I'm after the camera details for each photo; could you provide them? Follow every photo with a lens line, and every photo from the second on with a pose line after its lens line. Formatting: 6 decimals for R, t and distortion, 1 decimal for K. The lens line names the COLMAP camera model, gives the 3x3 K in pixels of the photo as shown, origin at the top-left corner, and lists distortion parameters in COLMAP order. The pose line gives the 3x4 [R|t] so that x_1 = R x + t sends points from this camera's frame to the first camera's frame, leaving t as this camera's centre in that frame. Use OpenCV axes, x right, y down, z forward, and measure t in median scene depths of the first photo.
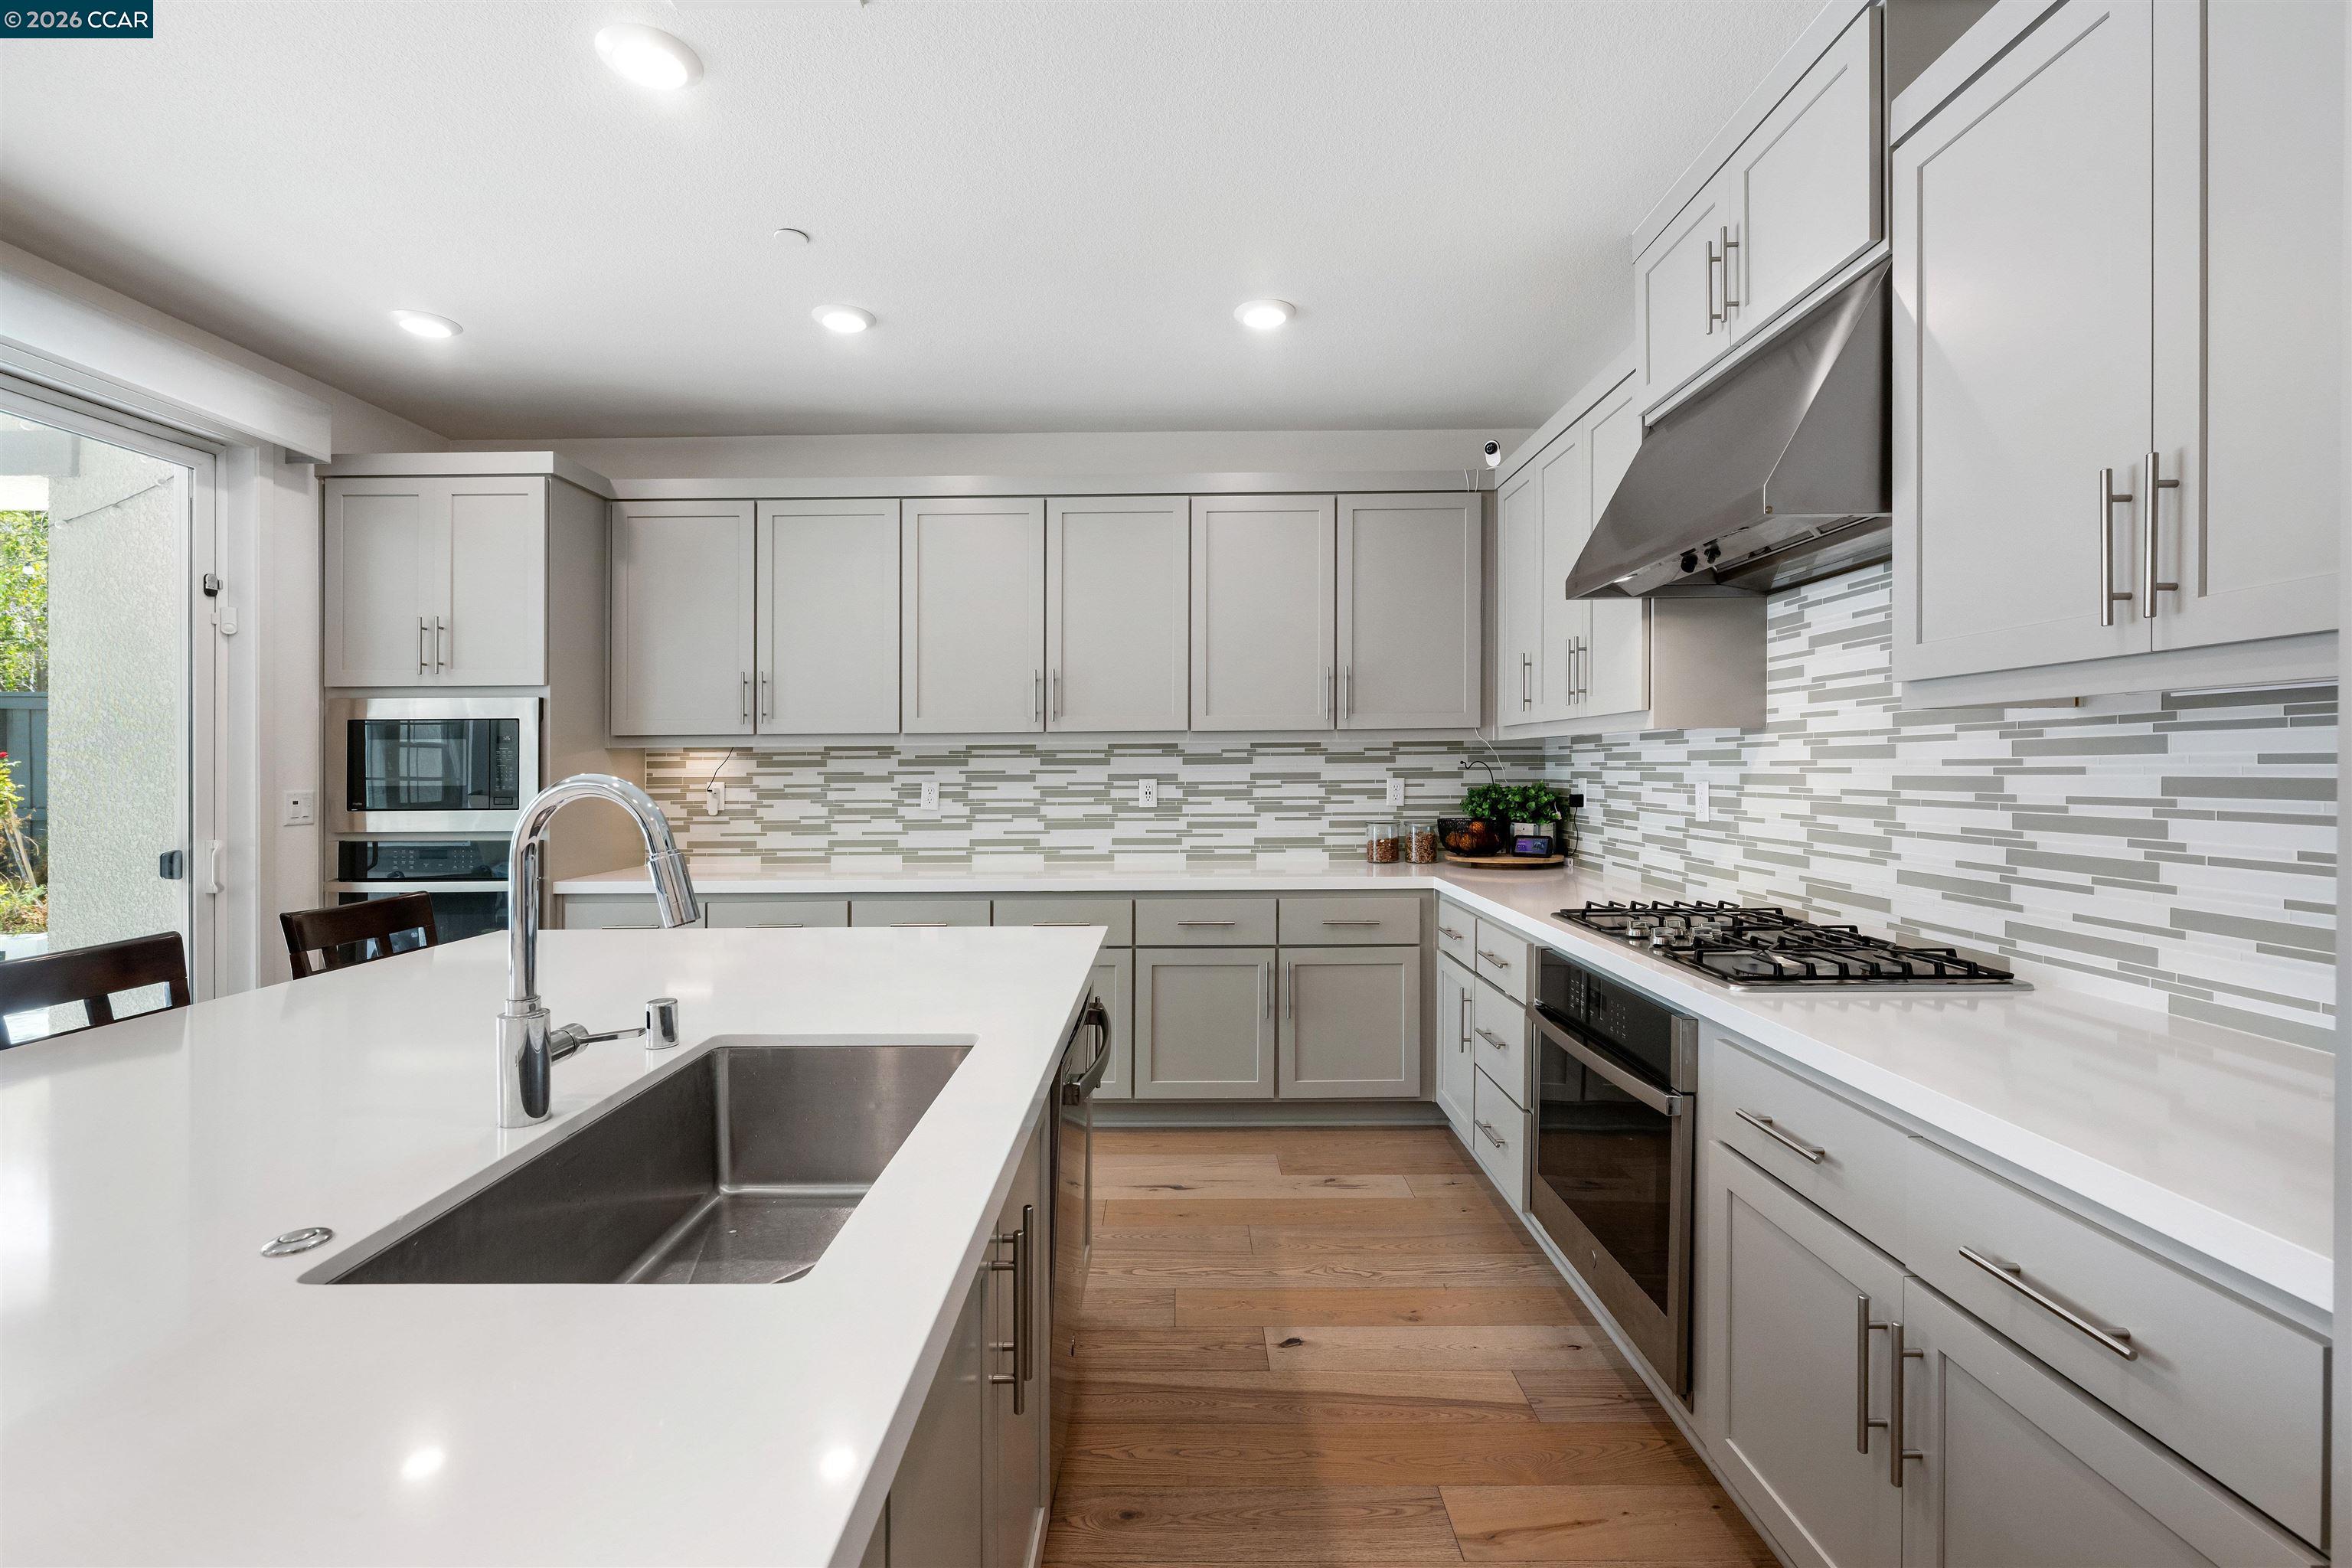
lens RADIAL K [[1008.7, 0, 1169.7], [0, 1008.7, 784.0], [0, 0, 1]] dist [-0.001630, 0.000090]
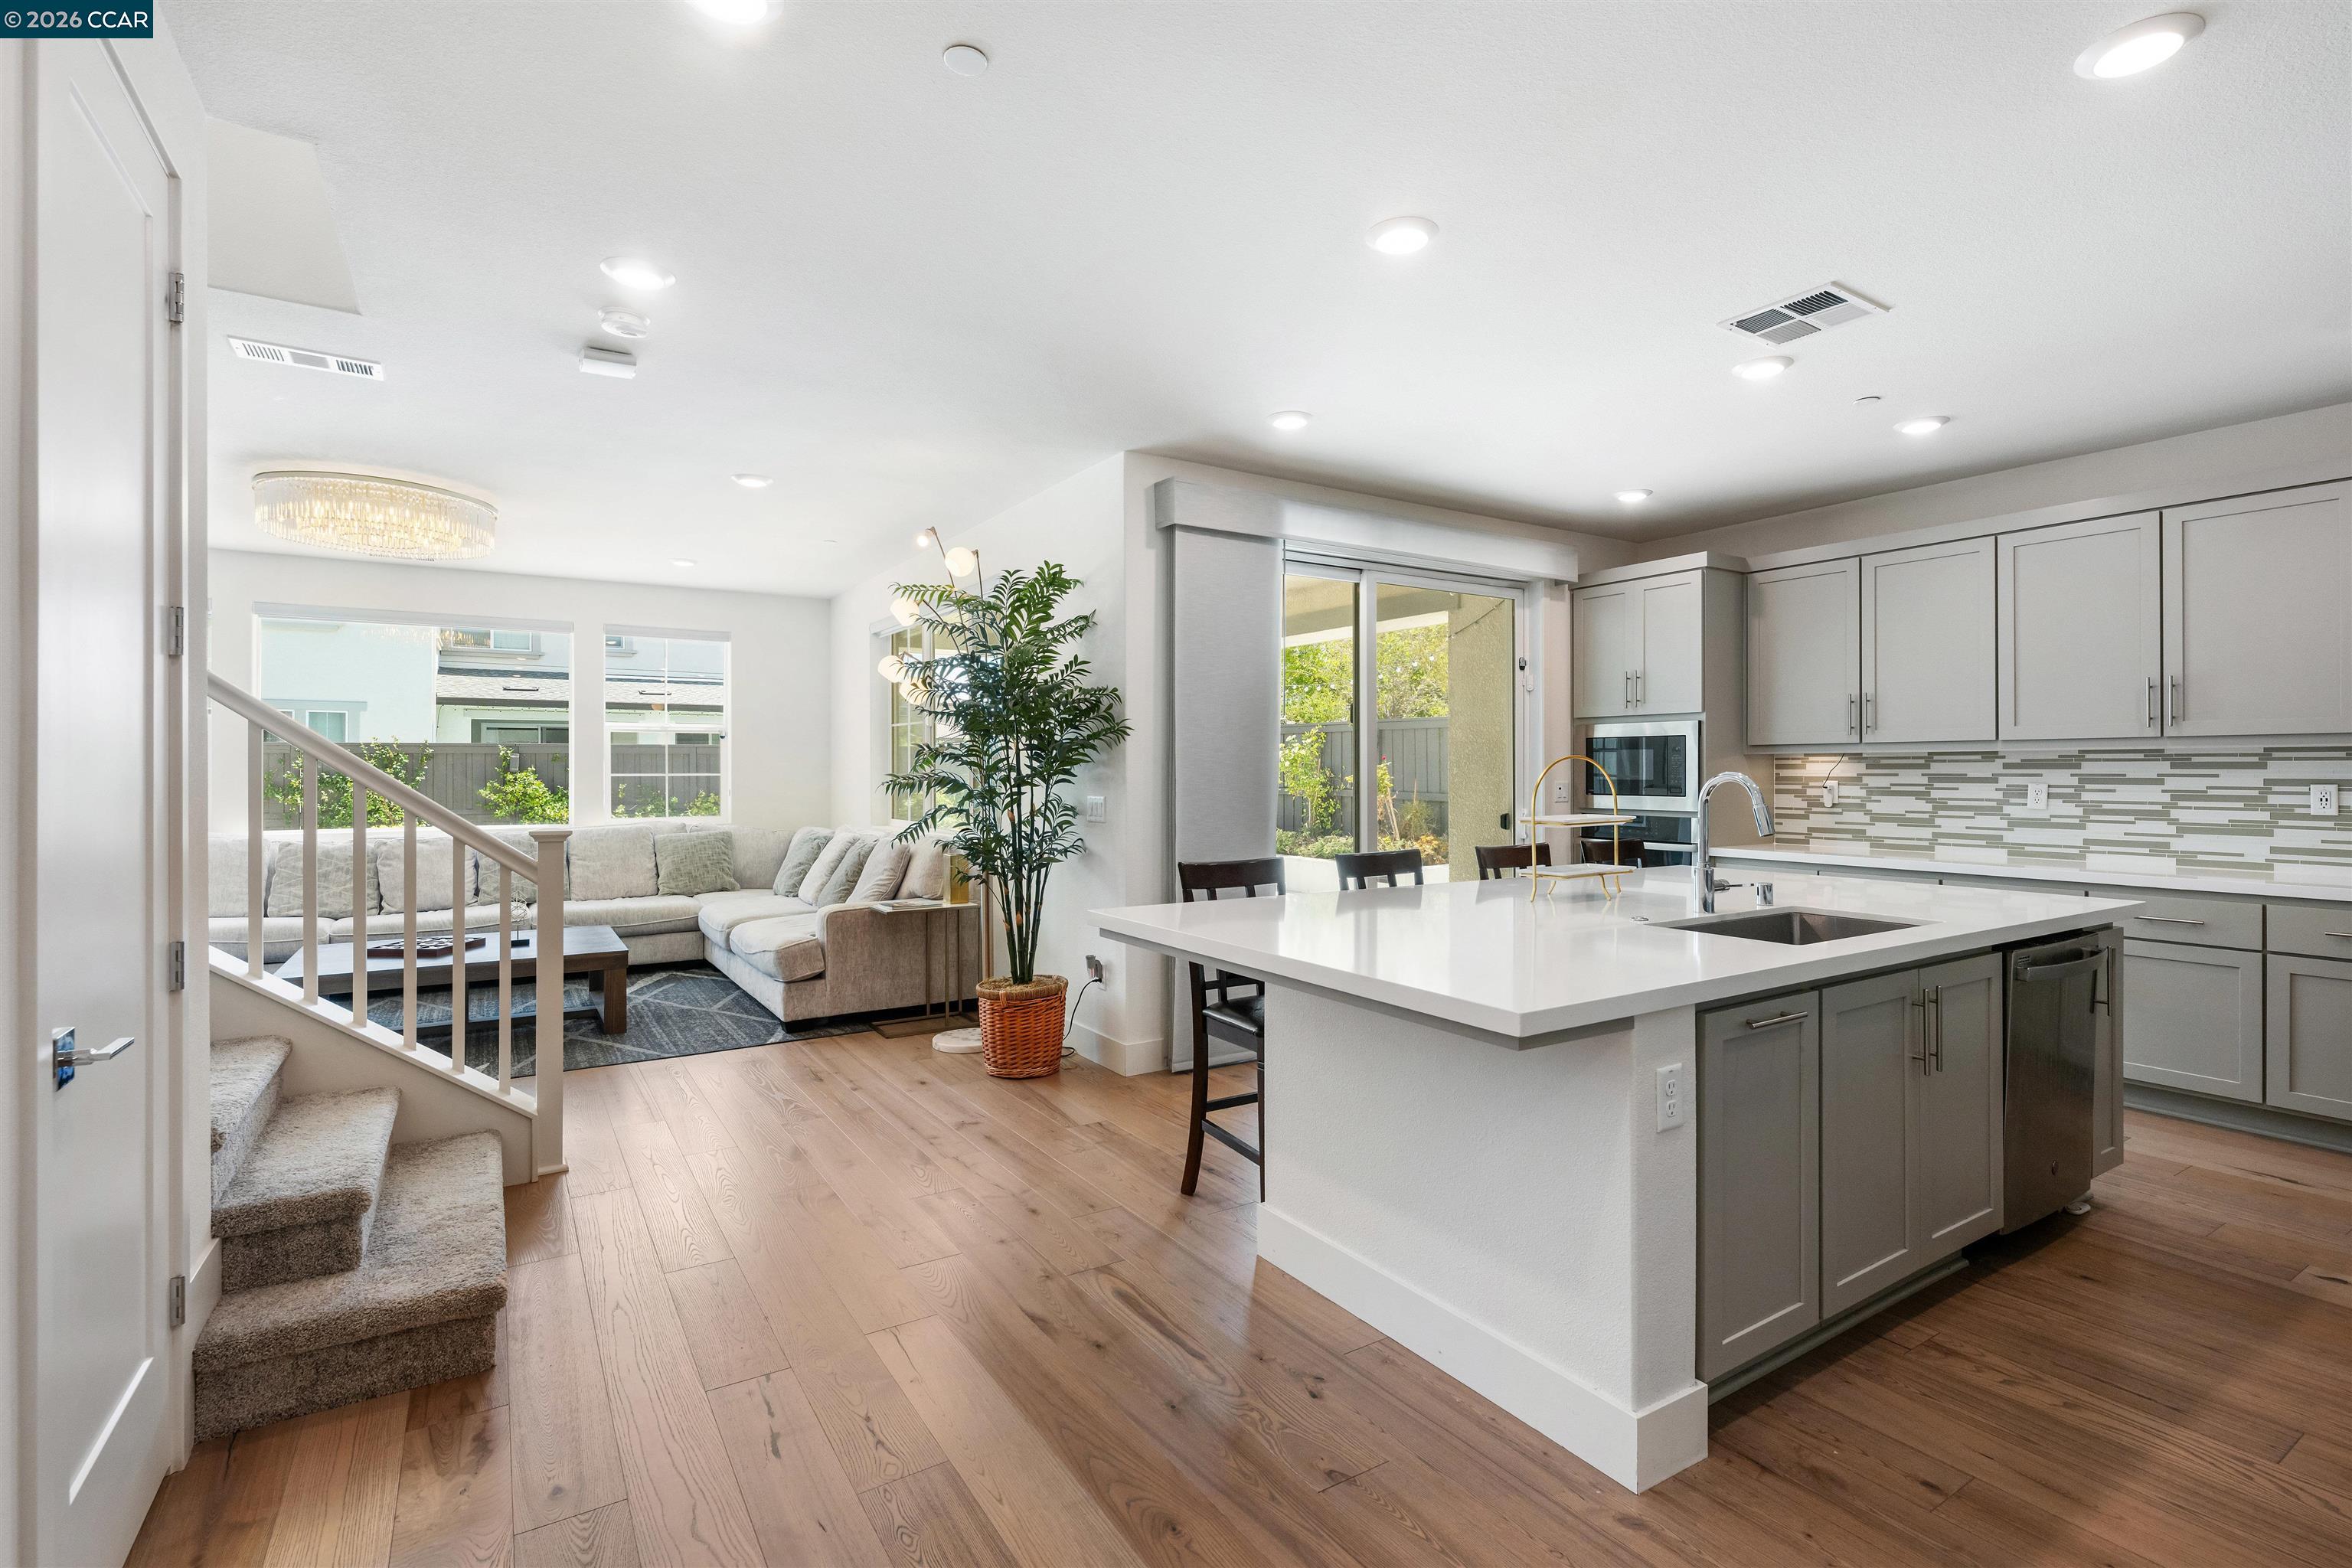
lens RADIAL K [[1087.7, 0, 1175.0], [0, 1087.7, 727.1], [0, 0, 1]] dist [0.000627, 0.000338]
pose [[0.543323, -0.026055, -0.839119, 0.265108], [-0.018350, 0.998911, -0.042898, 0.004943], [0.839323, 0.038705, 0.542254, -0.457136]]
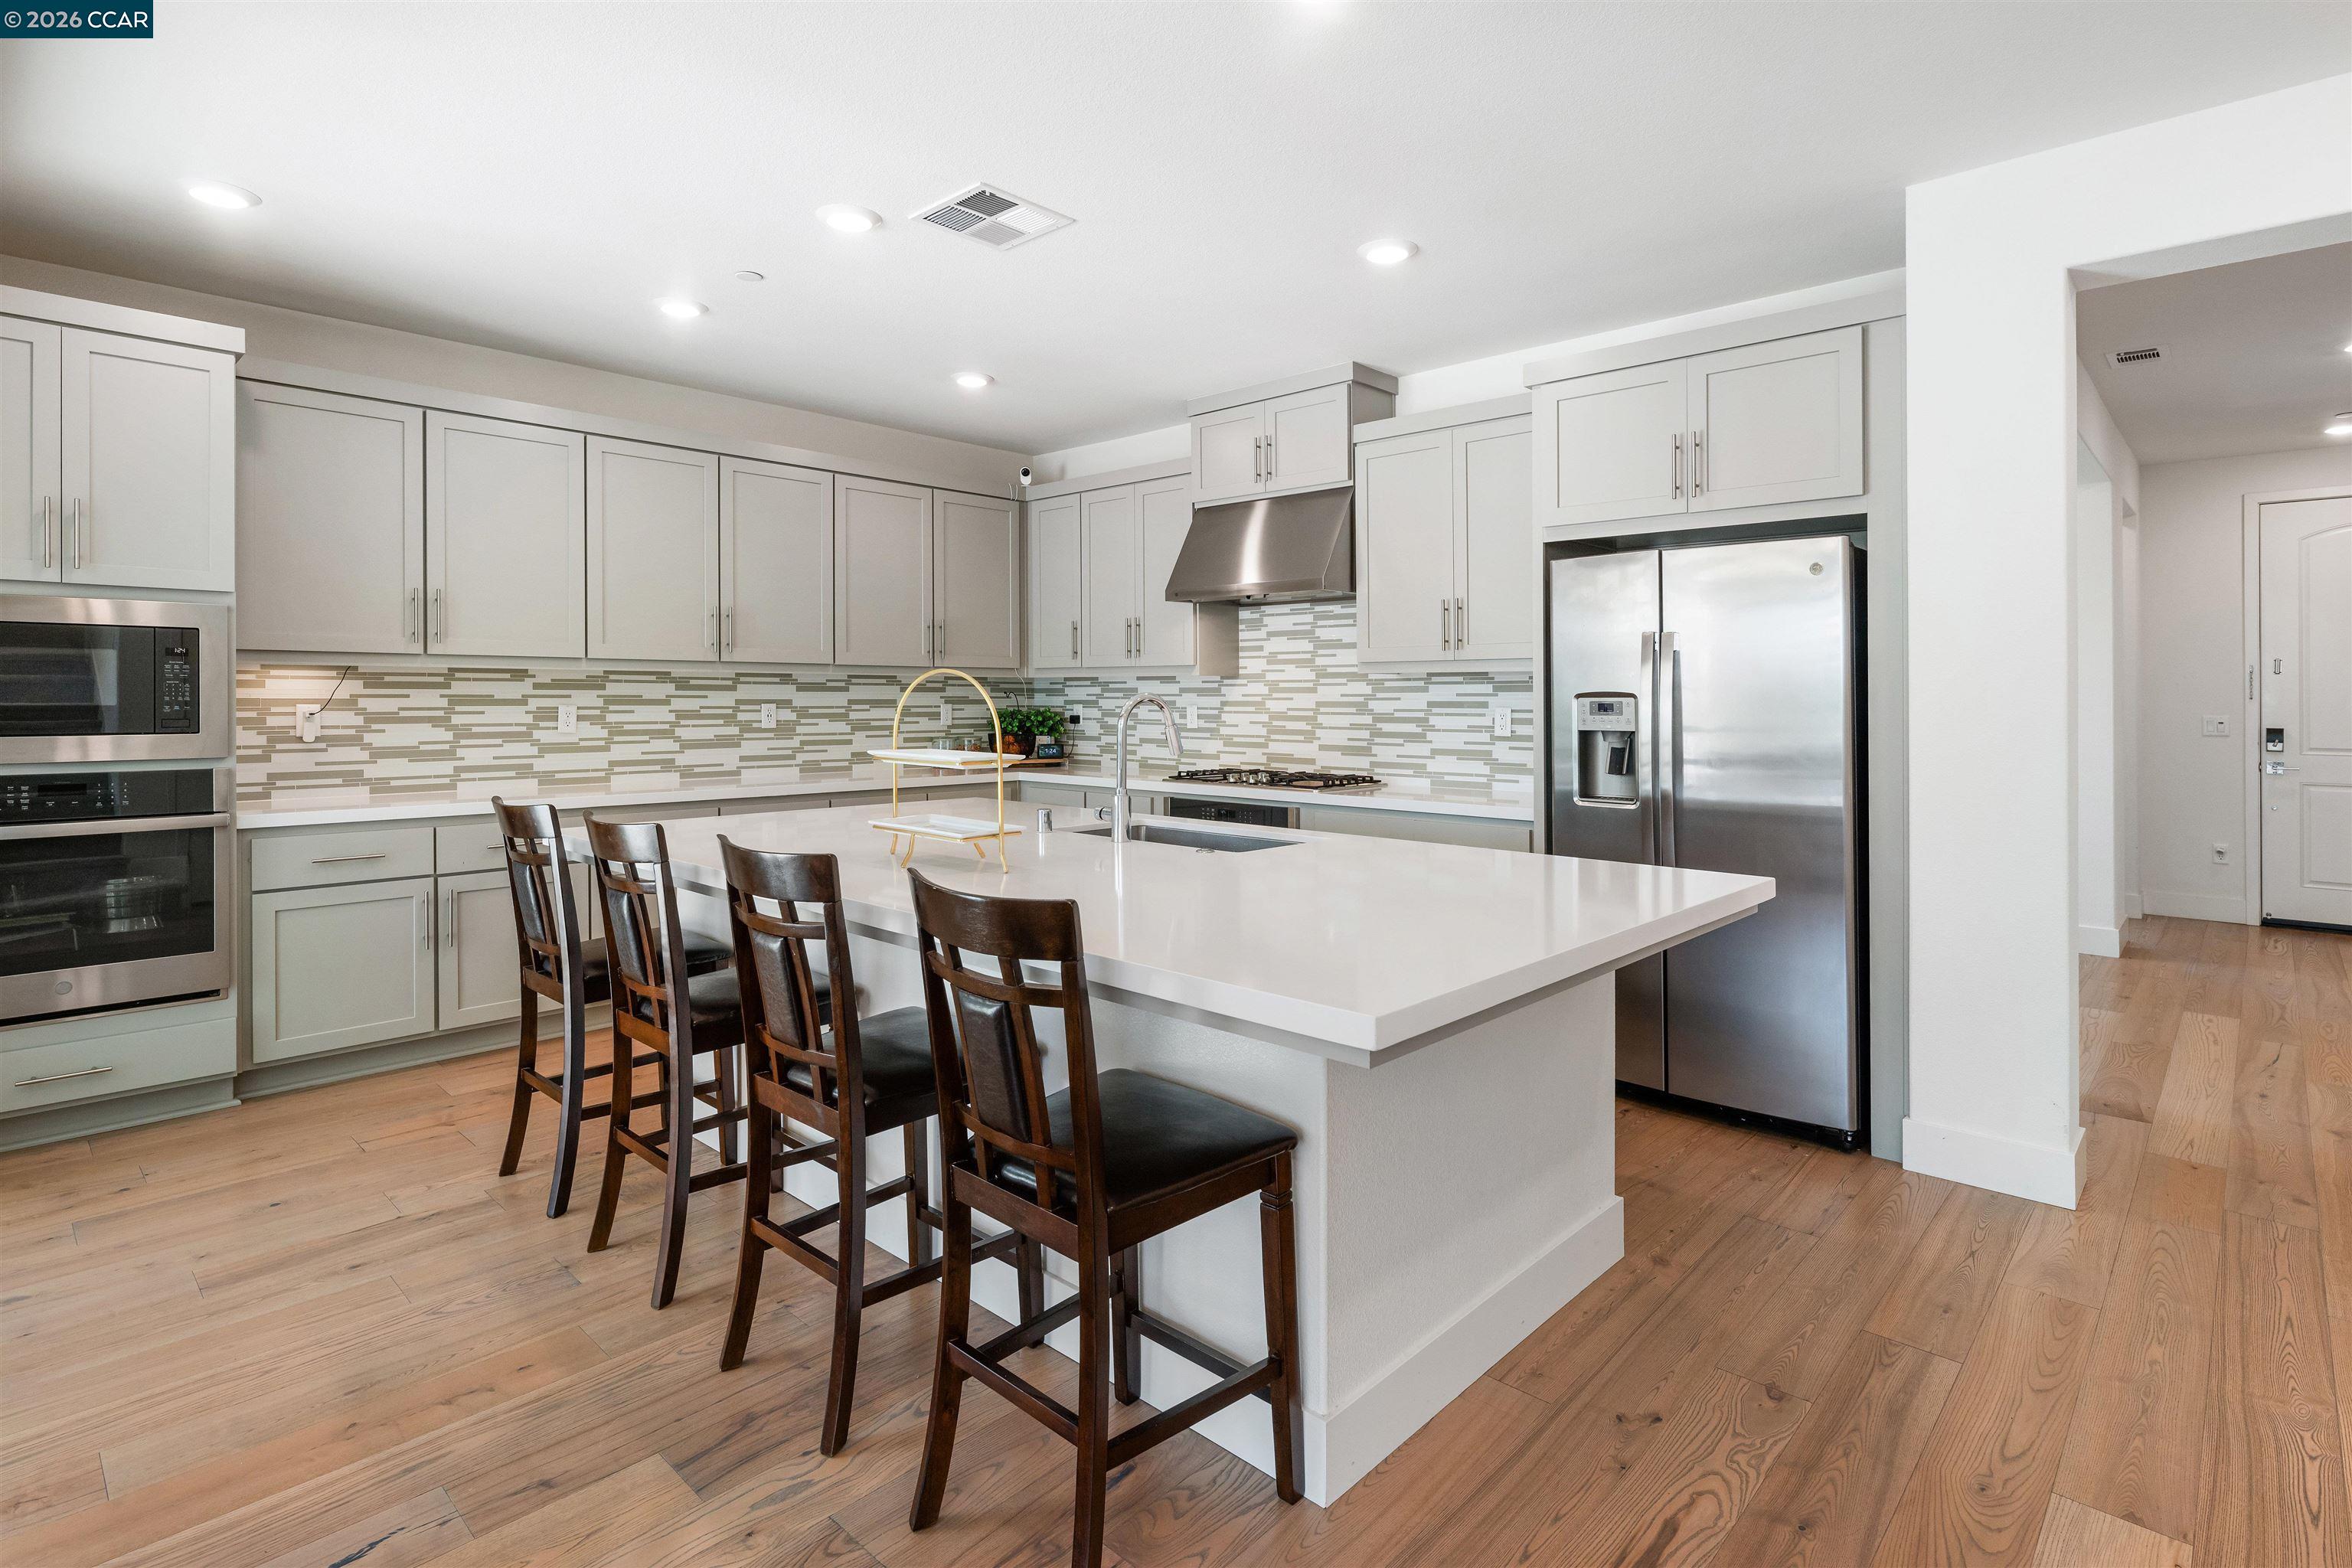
lens RADIAL K [[1163.4, 0, 1180.8], [0, 1163.4, 694.9], [0, 0, 1]] dist [-0.001929, -0.000469]
pose [[0.677102, 0.011219, 0.735804, -0.740172], [0.004580, 0.999800, -0.019458, 0.014158], [-0.735875, 0.016545, 0.676915, -0.269065]]
